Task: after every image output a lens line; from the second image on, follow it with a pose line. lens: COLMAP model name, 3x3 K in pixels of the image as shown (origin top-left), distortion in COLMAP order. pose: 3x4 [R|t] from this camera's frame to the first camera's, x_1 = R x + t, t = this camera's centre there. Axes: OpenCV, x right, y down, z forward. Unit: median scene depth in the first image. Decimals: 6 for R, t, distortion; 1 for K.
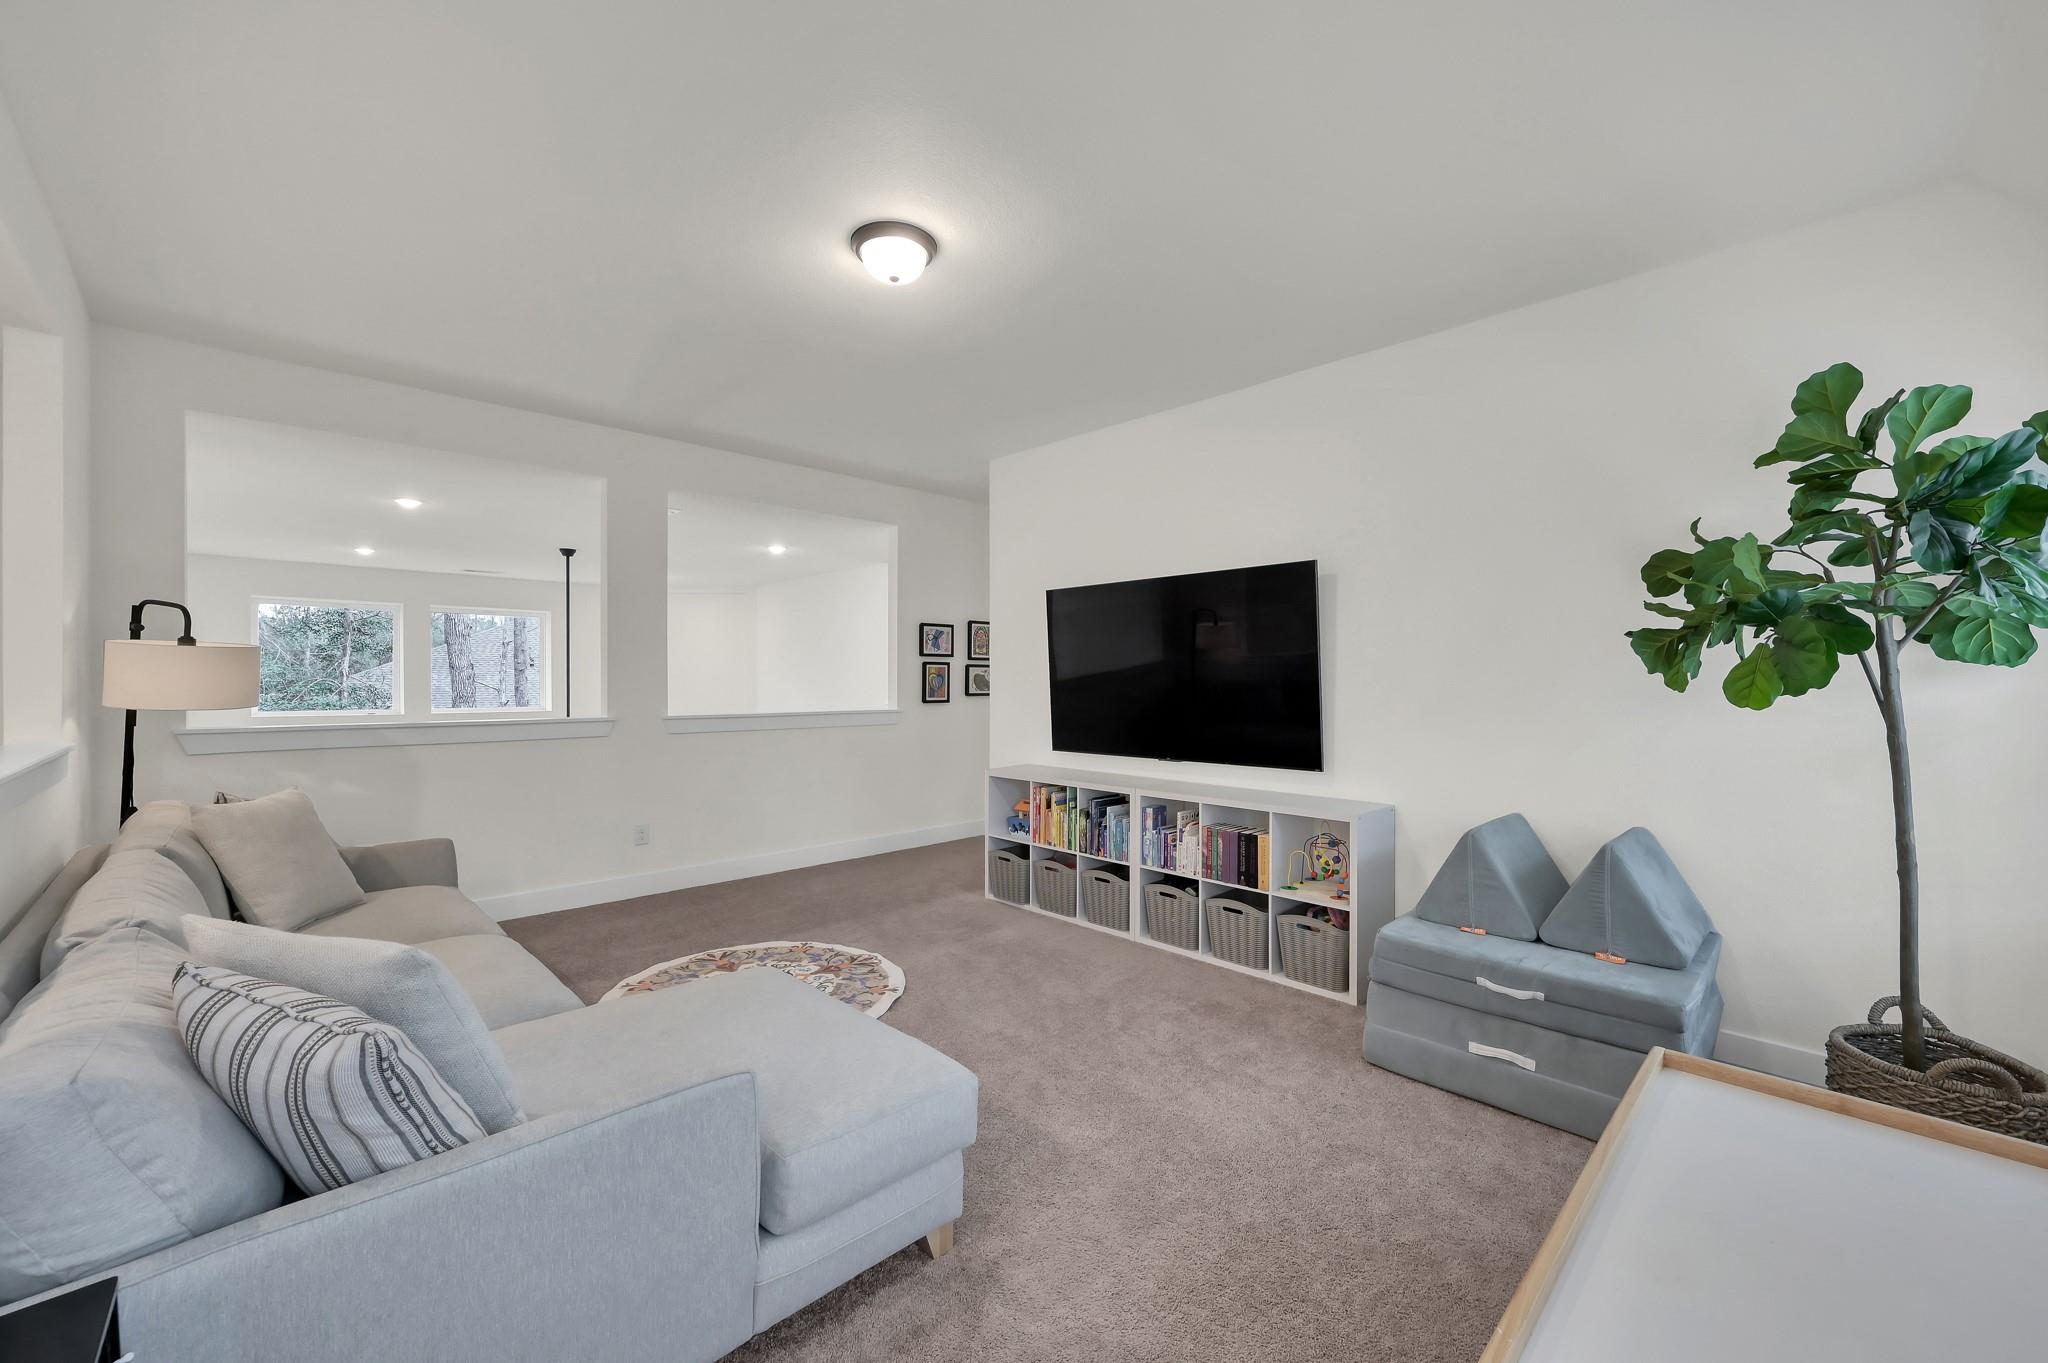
lens RADIAL K [[810.8, 0, 1022.3], [0, 810.8, 675.9], [0, 0, 1]] dist [-0.001089, 0.000324]
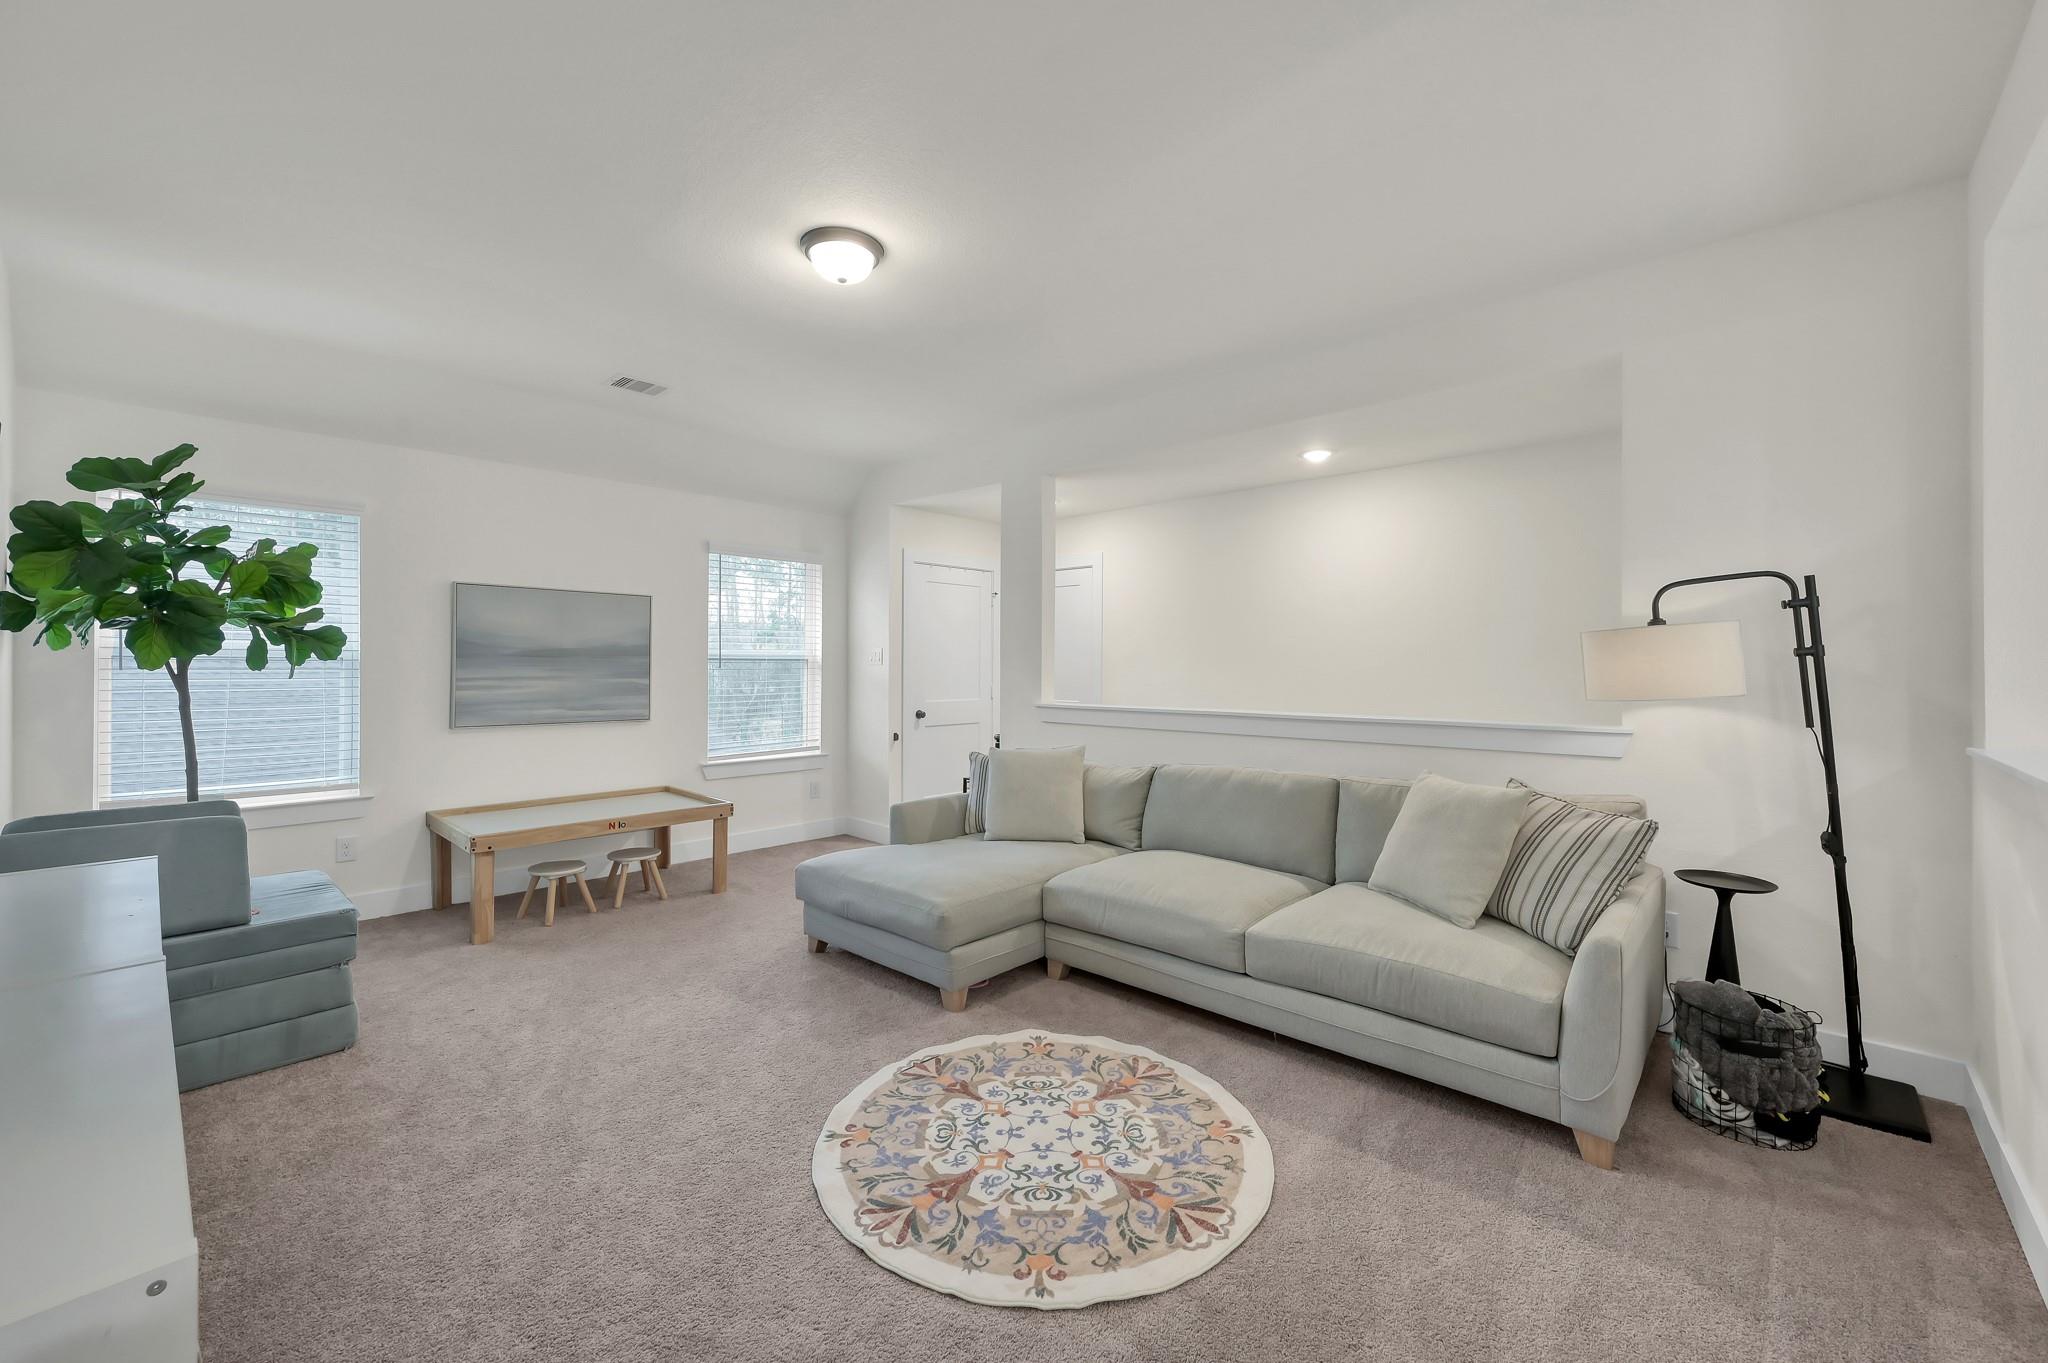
lens RADIAL K [[810.8, 0, 1024.5], [0, 810.8, 672.1], [0, 0, 1]] dist [-0.001089, 0.000324]
pose [[-0.998573, -0.010764, -0.052308, -0.249883], [-0.010907, 0.999938, 0.002452, 0.012883], [0.052279, 0.003019, -0.998628, 1.505463]]
